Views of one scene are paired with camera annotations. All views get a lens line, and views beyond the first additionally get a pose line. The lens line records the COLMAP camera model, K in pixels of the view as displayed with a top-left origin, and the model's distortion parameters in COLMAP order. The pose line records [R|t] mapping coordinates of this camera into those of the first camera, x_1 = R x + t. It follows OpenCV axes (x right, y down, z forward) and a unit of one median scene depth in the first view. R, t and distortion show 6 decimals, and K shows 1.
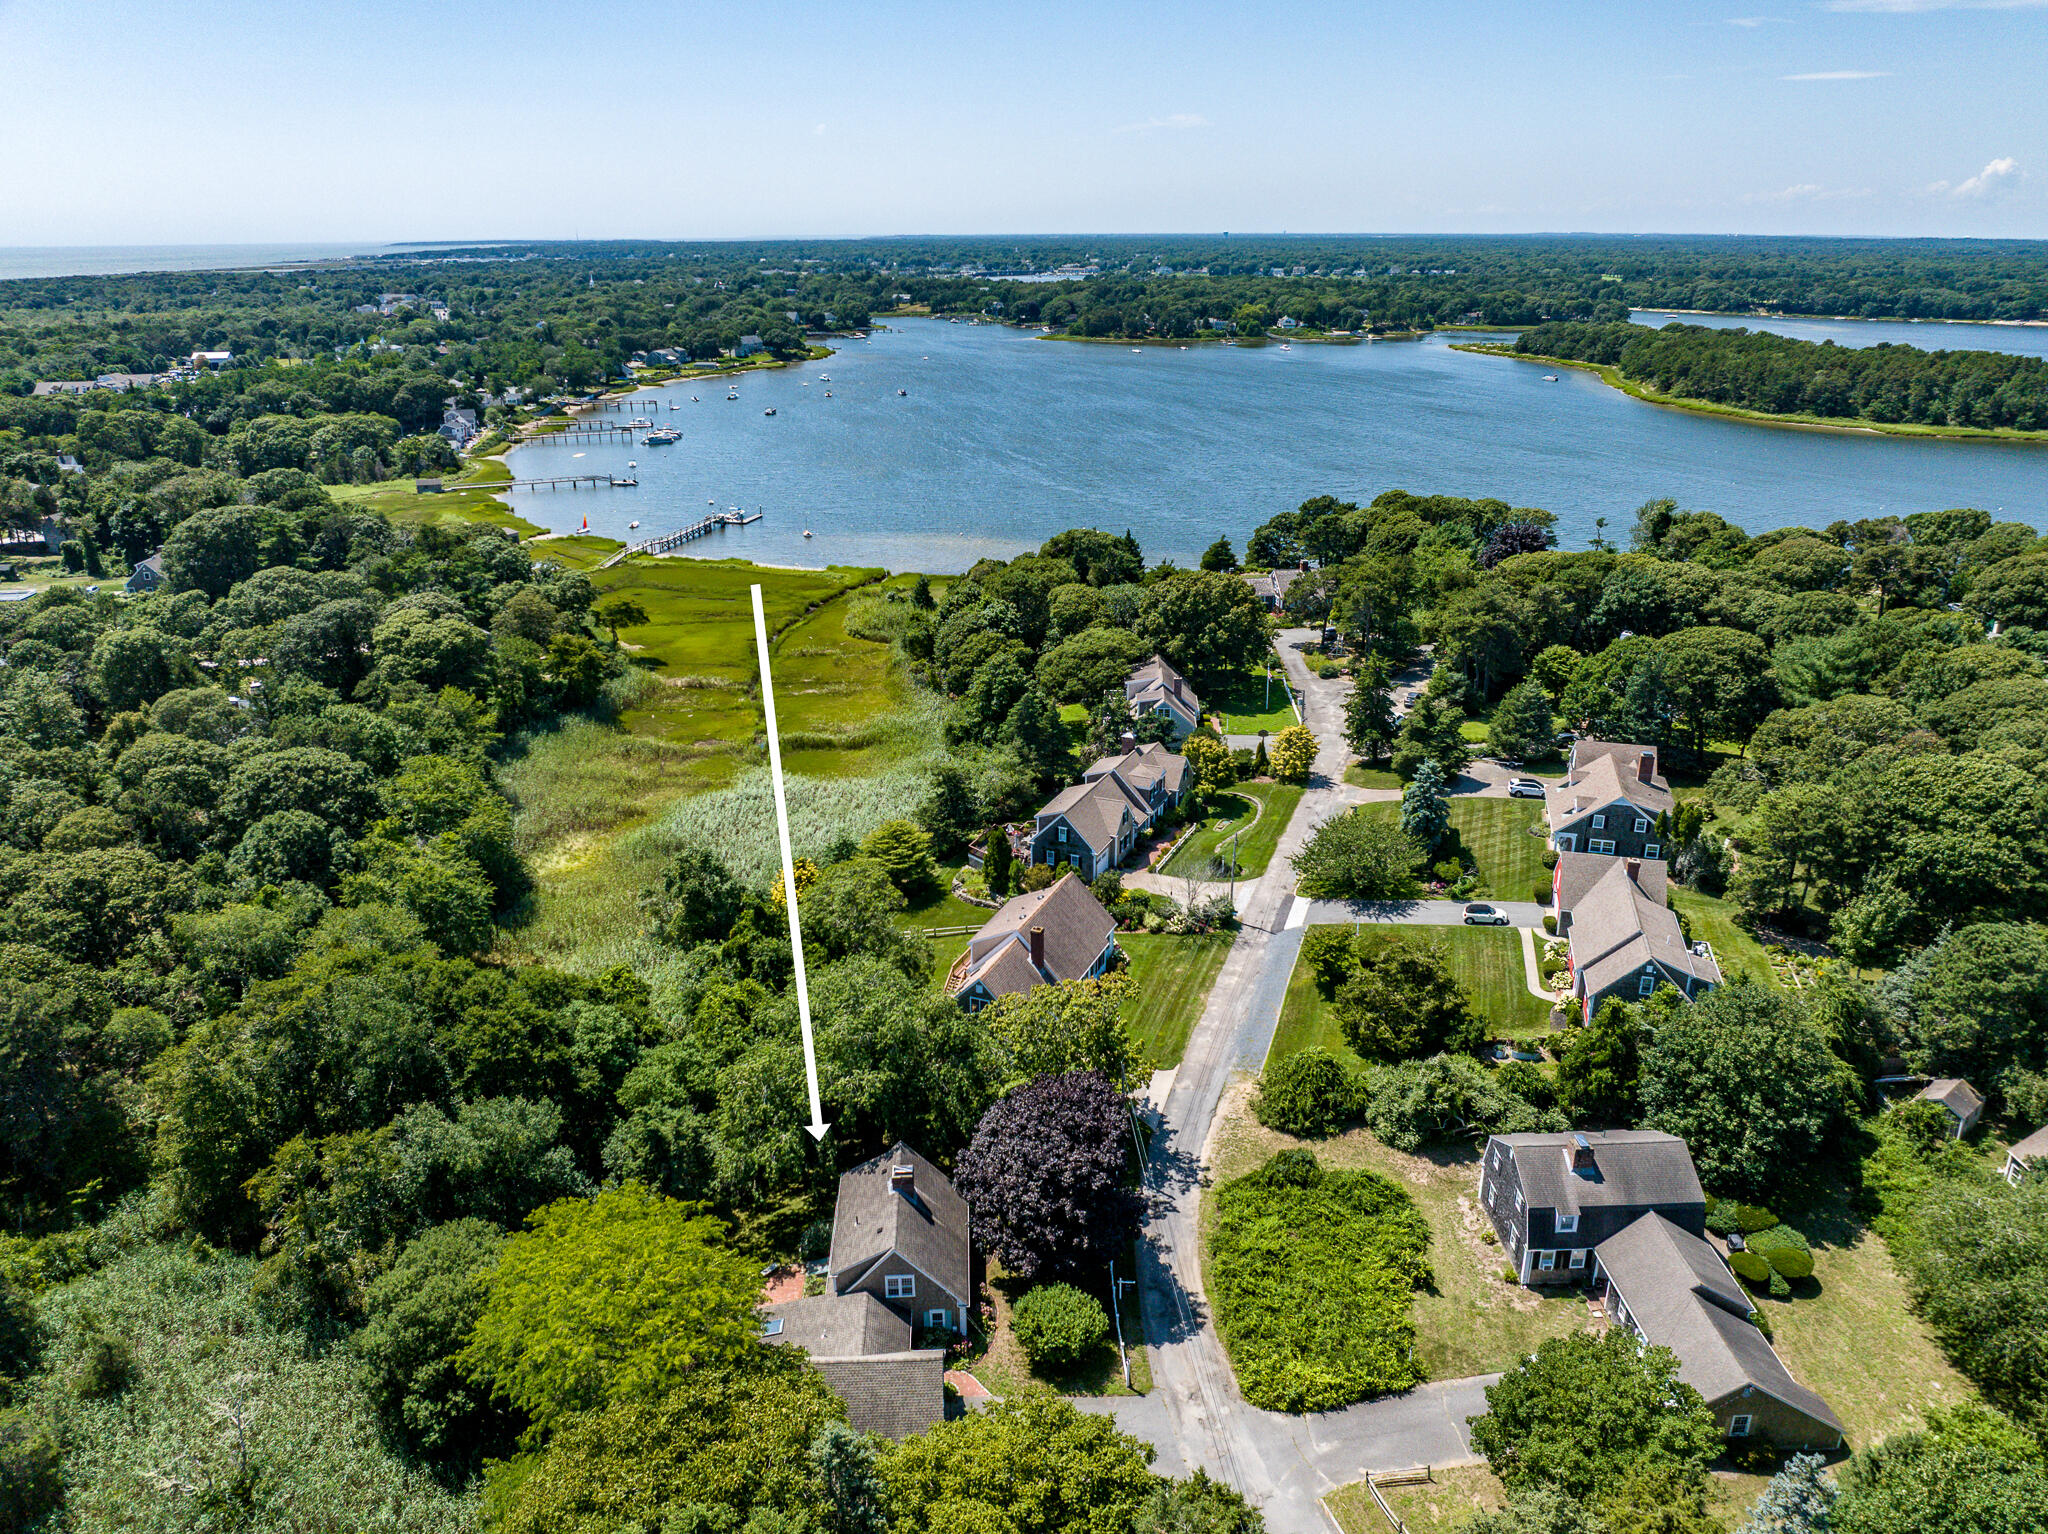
lens RADIAL K [[1448.1, 0, 1022.8], [0, 1448.1, 750.7], [0, 0, 1]] dist [-0.033795, -0.026525]
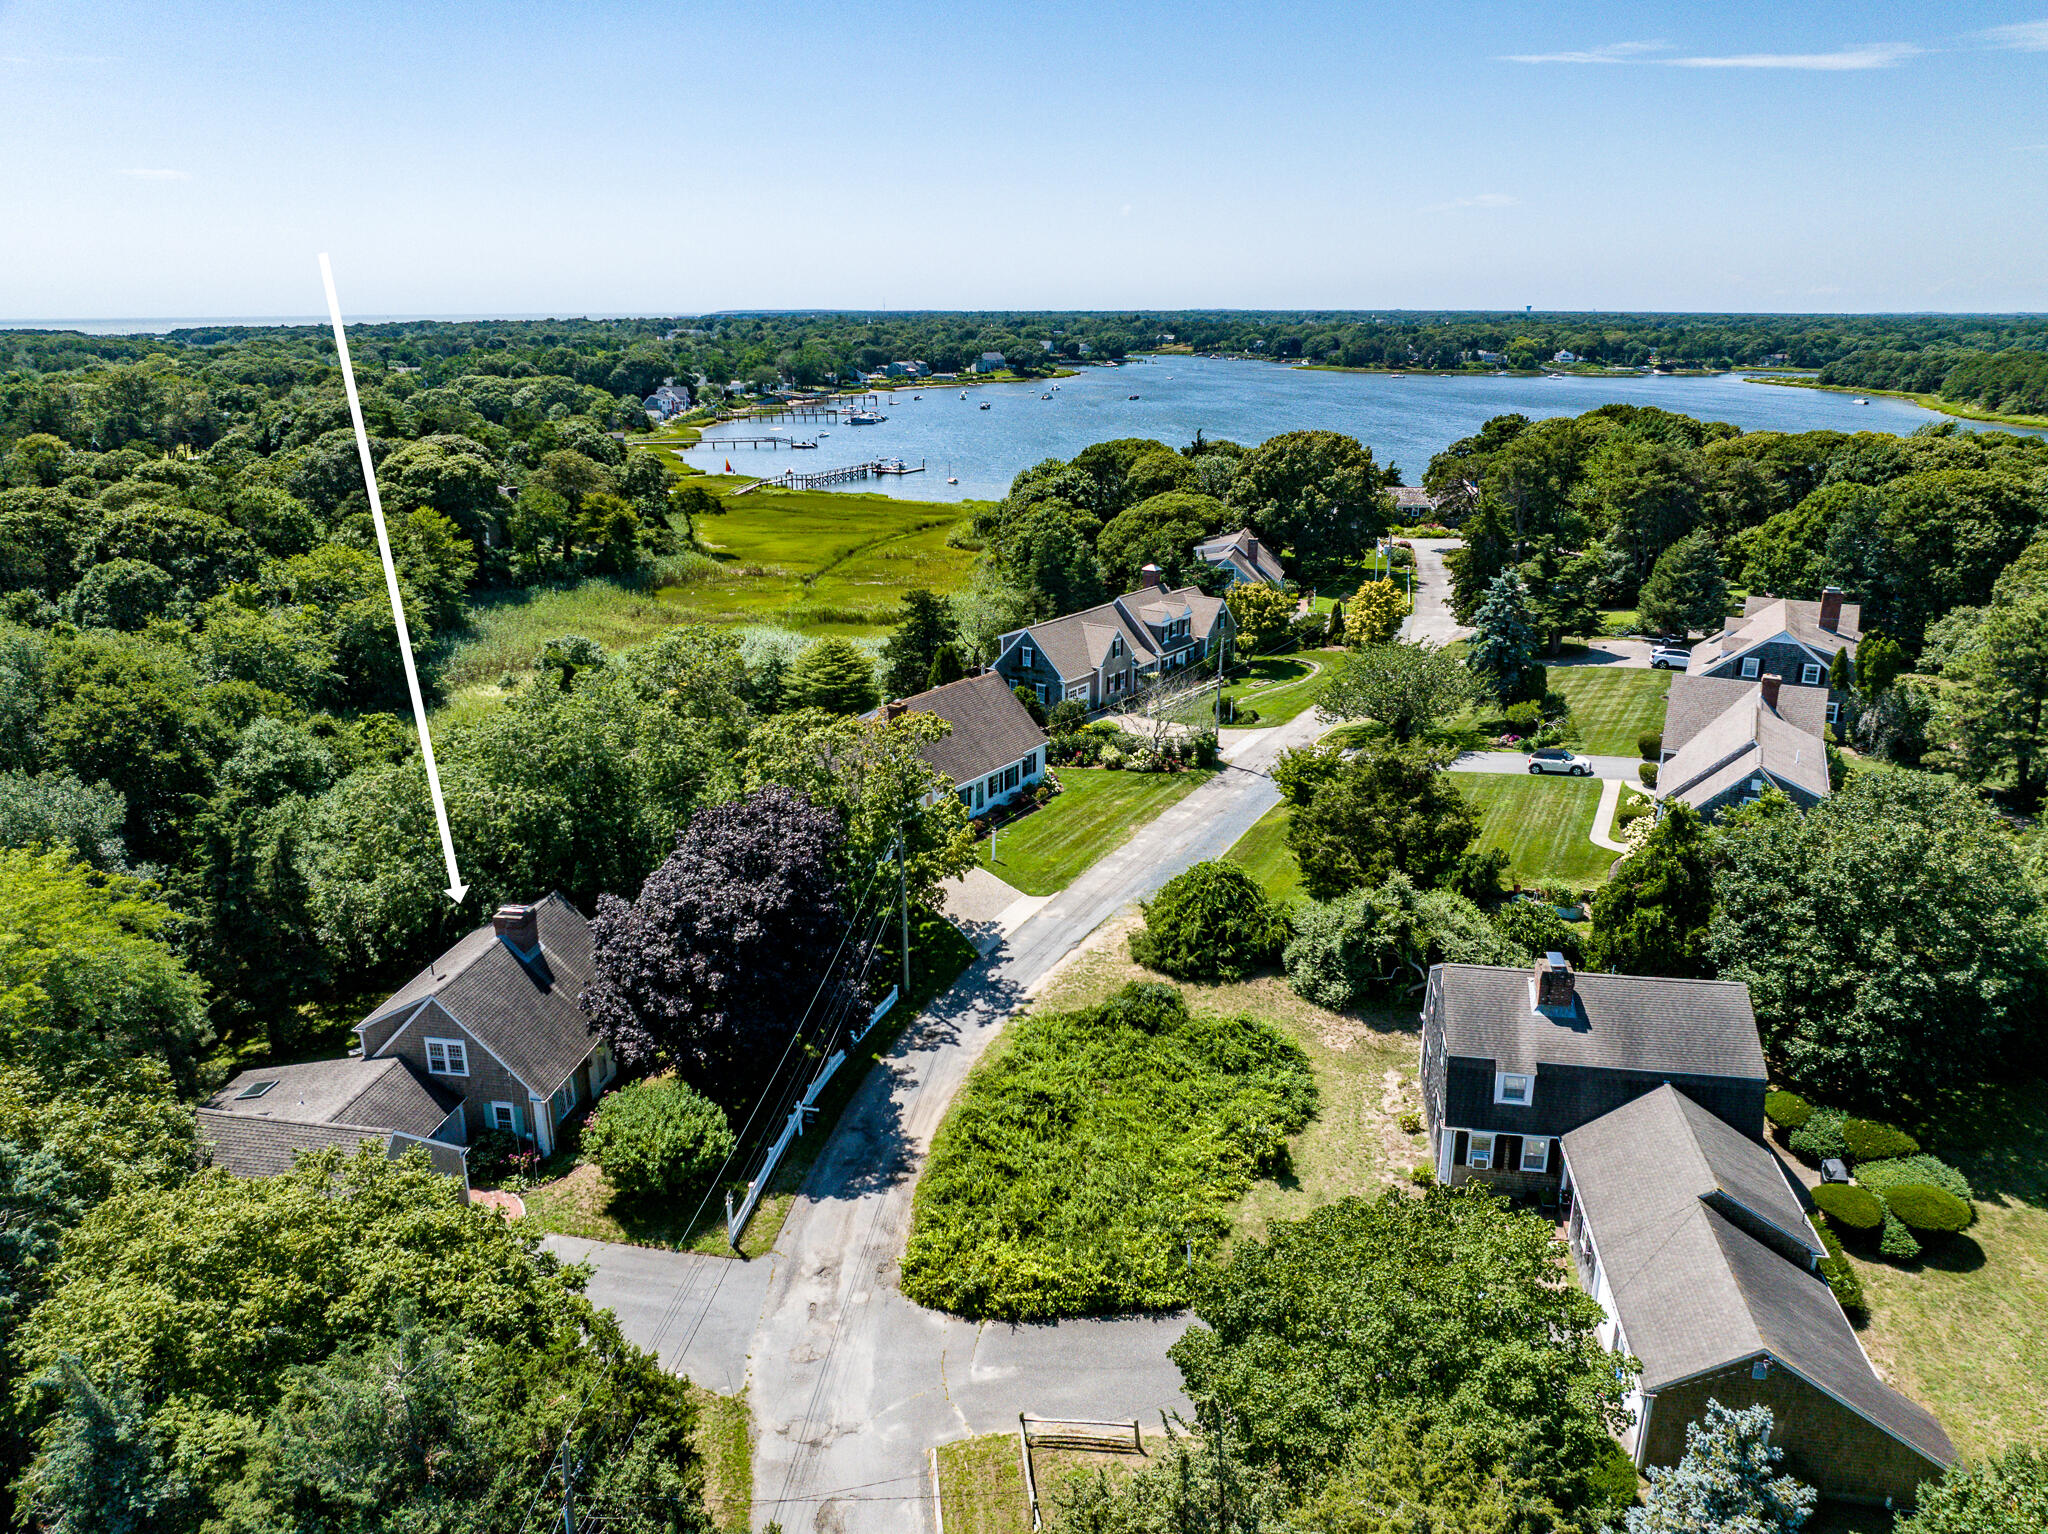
lens RADIAL K [[1437.8, 0, 1024.0], [0, 1437.8, 767.0], [0, 0, 1]] dist [-0.039652, -0.005694]
pose [[0.980506, 0.062602, -0.186251, 0.238341], [-0.069670, 0.997068, -0.031641, 0.193874], [0.183724, 0.044000, 0.981993, 0.316638]]
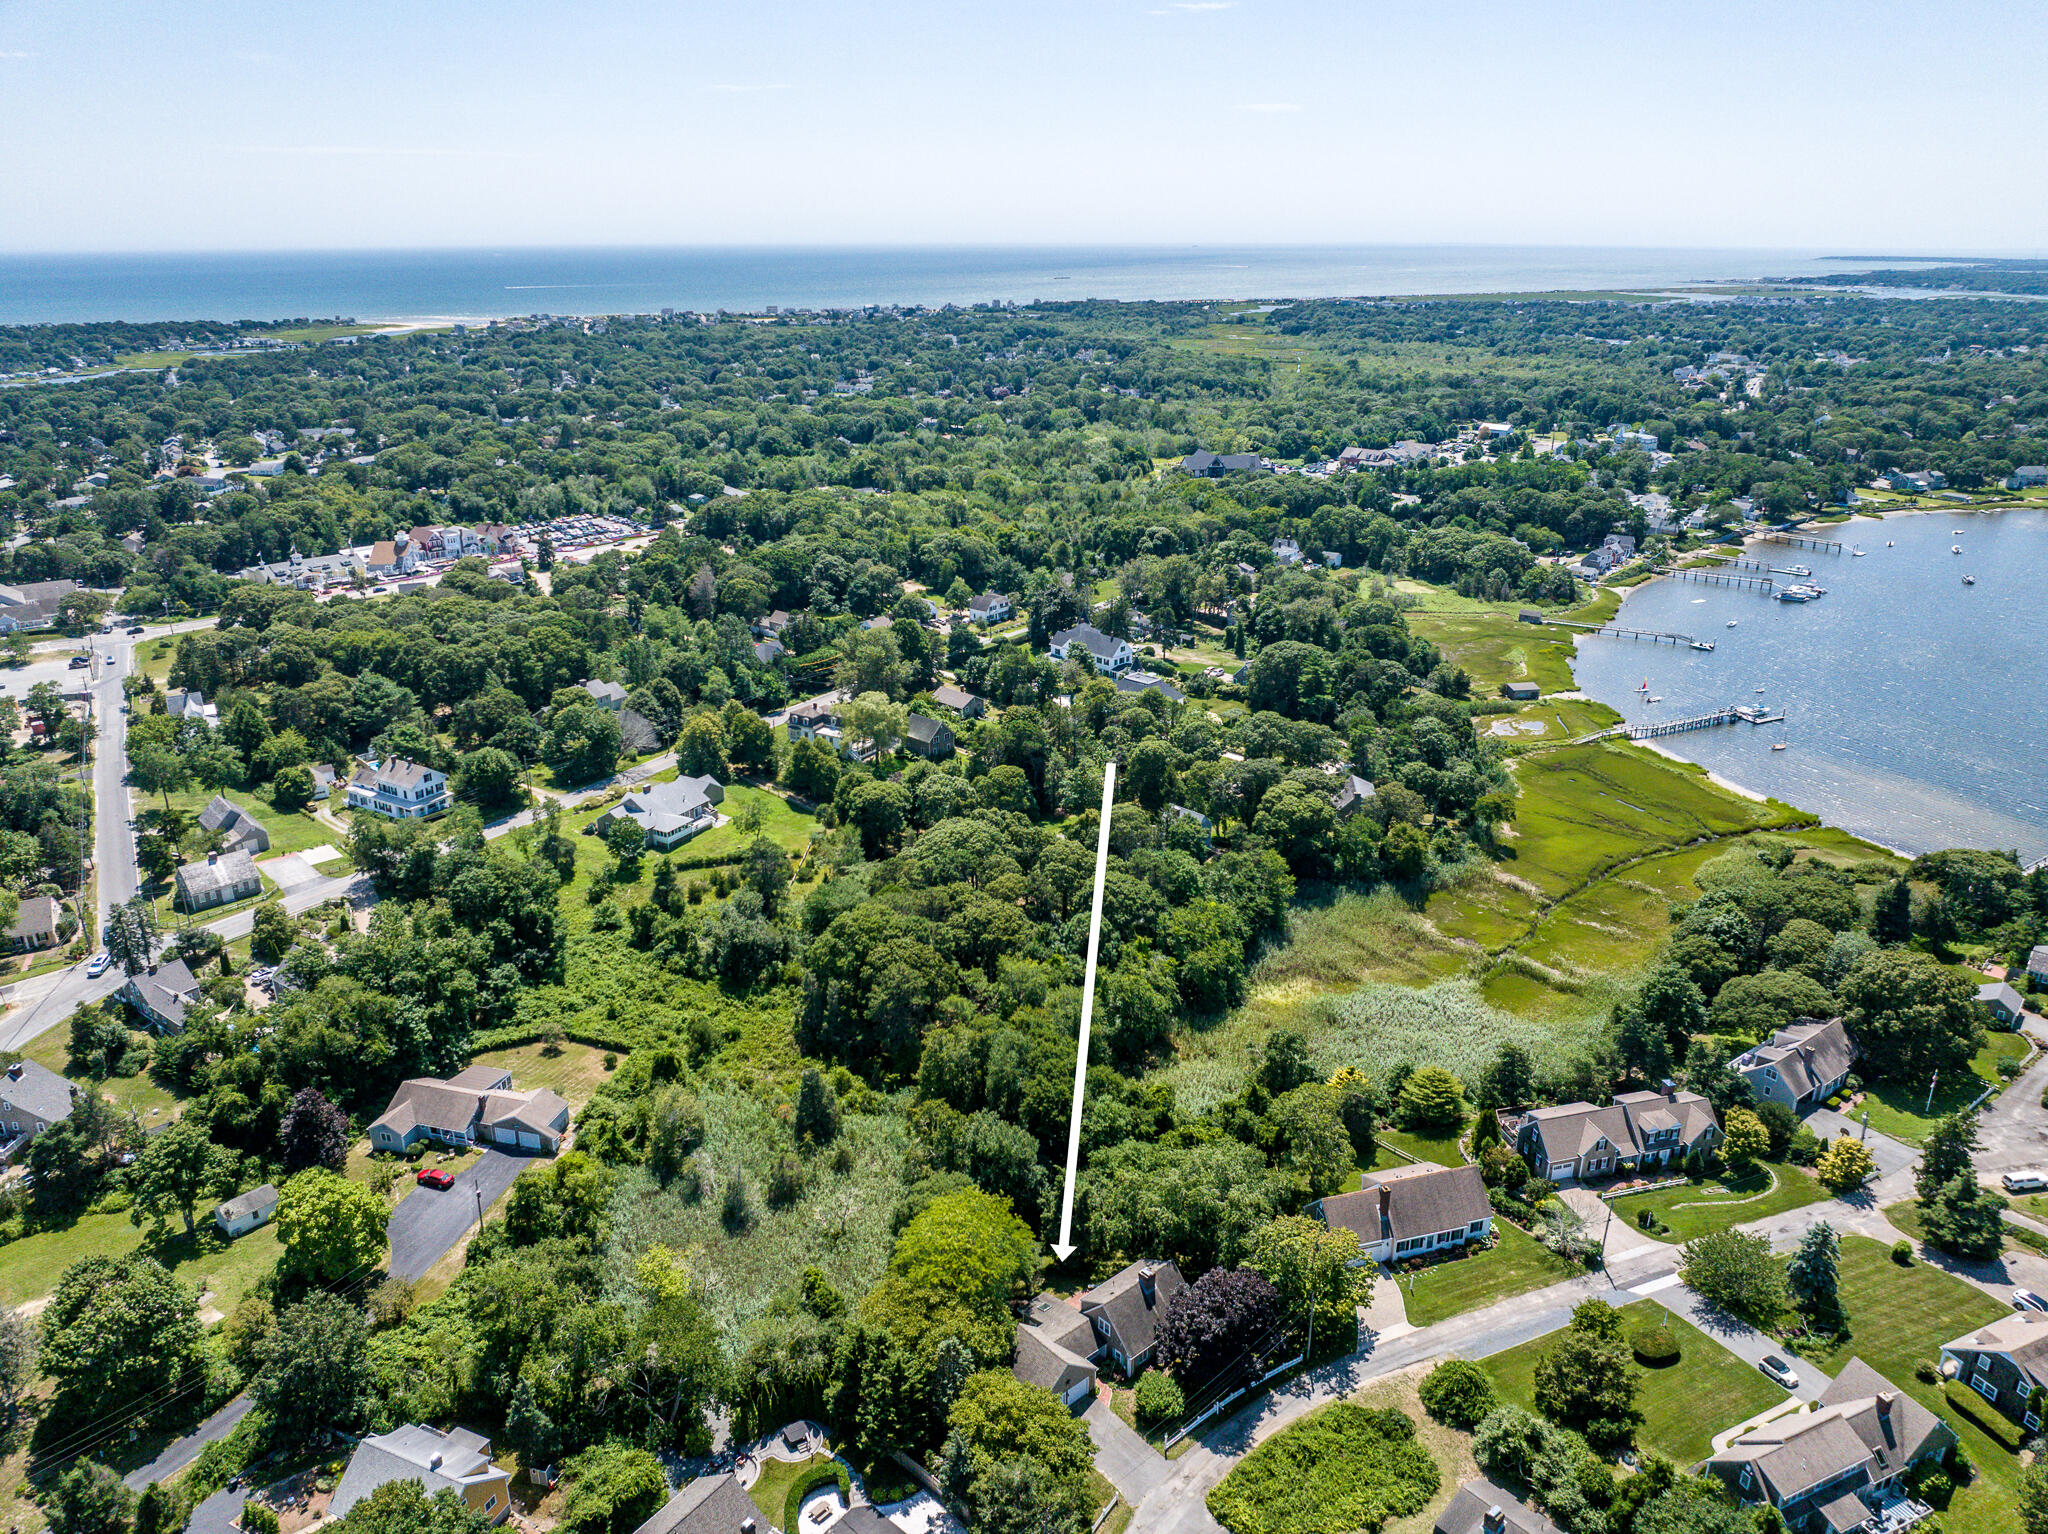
lens RADIAL K [[1437.8, 0, 1024.0], [0, 1437.8, 767.0], [0, 0, 1]] dist [-0.039652, -0.005694]
pose [[0.626694, 0.272995, -0.729882, 0.774839], [-0.262324, 0.955870, 0.132282, -0.405100], [0.733785, 0.108565, 0.670651, -0.272583]]
